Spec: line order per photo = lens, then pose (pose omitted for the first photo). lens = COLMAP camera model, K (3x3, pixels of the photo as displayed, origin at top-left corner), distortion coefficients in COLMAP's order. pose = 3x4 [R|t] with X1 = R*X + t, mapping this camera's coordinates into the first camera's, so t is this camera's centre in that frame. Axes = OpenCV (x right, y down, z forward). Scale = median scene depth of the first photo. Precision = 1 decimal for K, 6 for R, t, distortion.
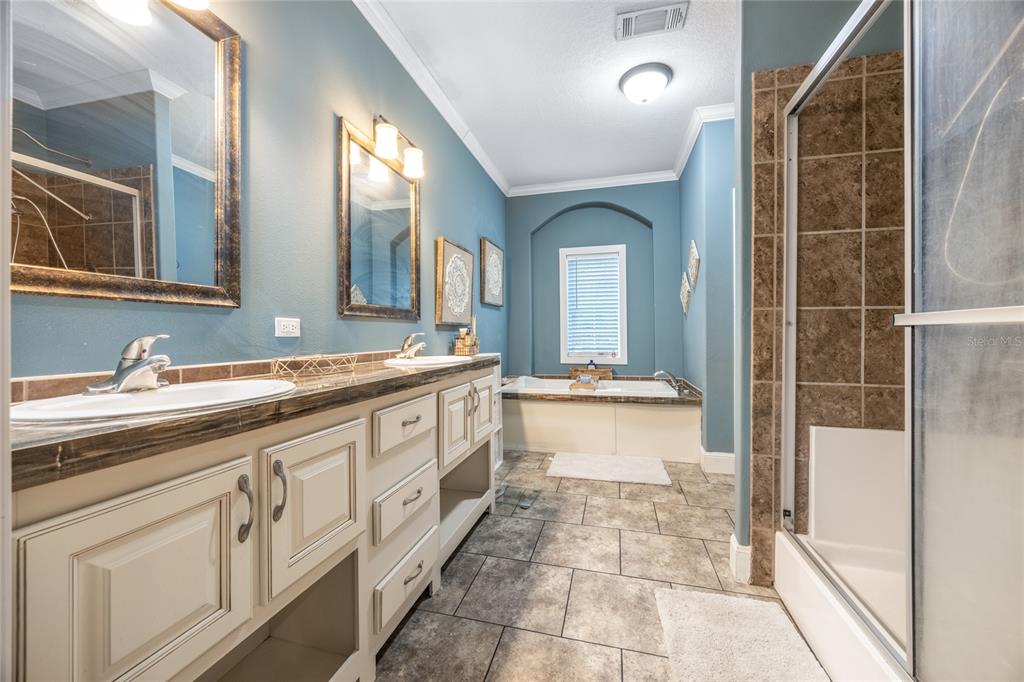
lens RADIAL K [[394.2, 0, 514.7], [0, 394.2, 334.4], [0, 0, 1]] dist [-0.001743, -0.000041]
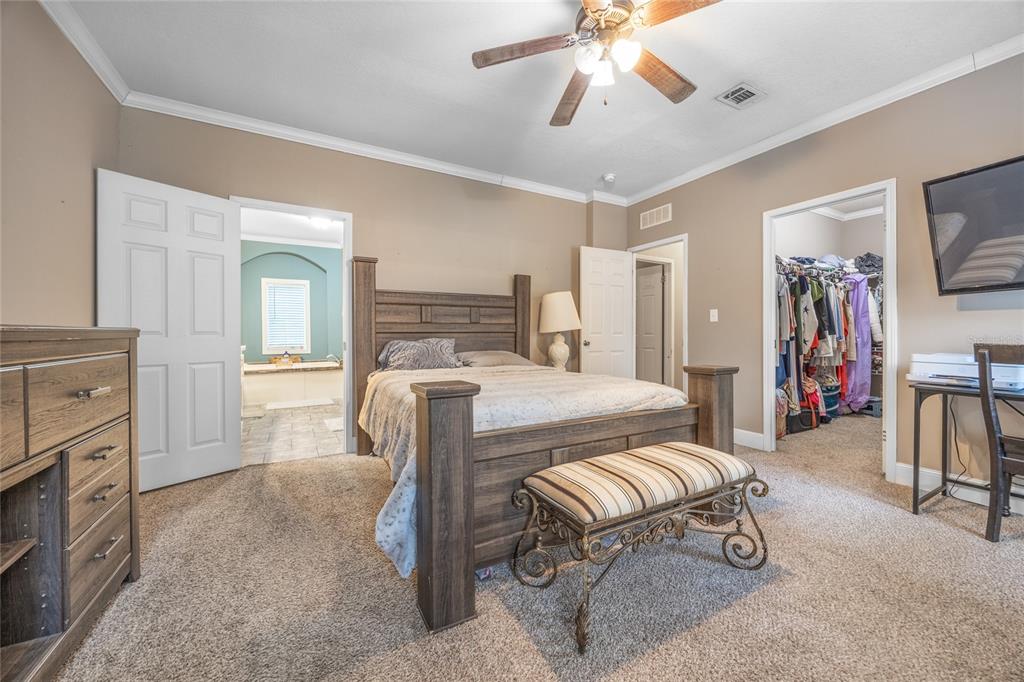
lens RADIAL K [[394.2, 0, 521.2], [0, 394.2, 337.8], [0, 0, 1]] dist [-0.001743, -0.000041]
pose [[0.718529, -0.011723, 0.695398, -0.455569], [0.006099, 0.999926, 0.010555, 0.005244], [-0.695470, -0.003343, 0.718548, -1.580895]]
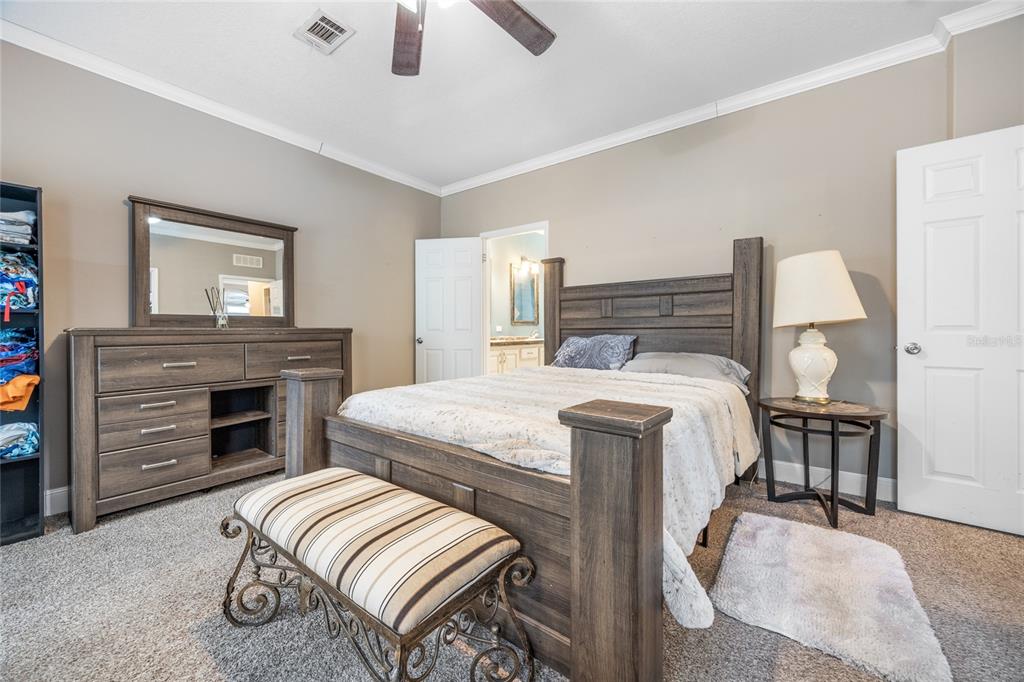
lens RADIAL K [[394.2, 0, 512.9], [0, 394.2, 324.7], [0, 0, 1]] dist [-0.001743, -0.000041]
pose [[0.926364, -0.012657, -0.376418, 0.640528], [0.006443, 0.999821, -0.017762, 0.007974], [0.376575, 0.014029, 0.926280, -1.628912]]
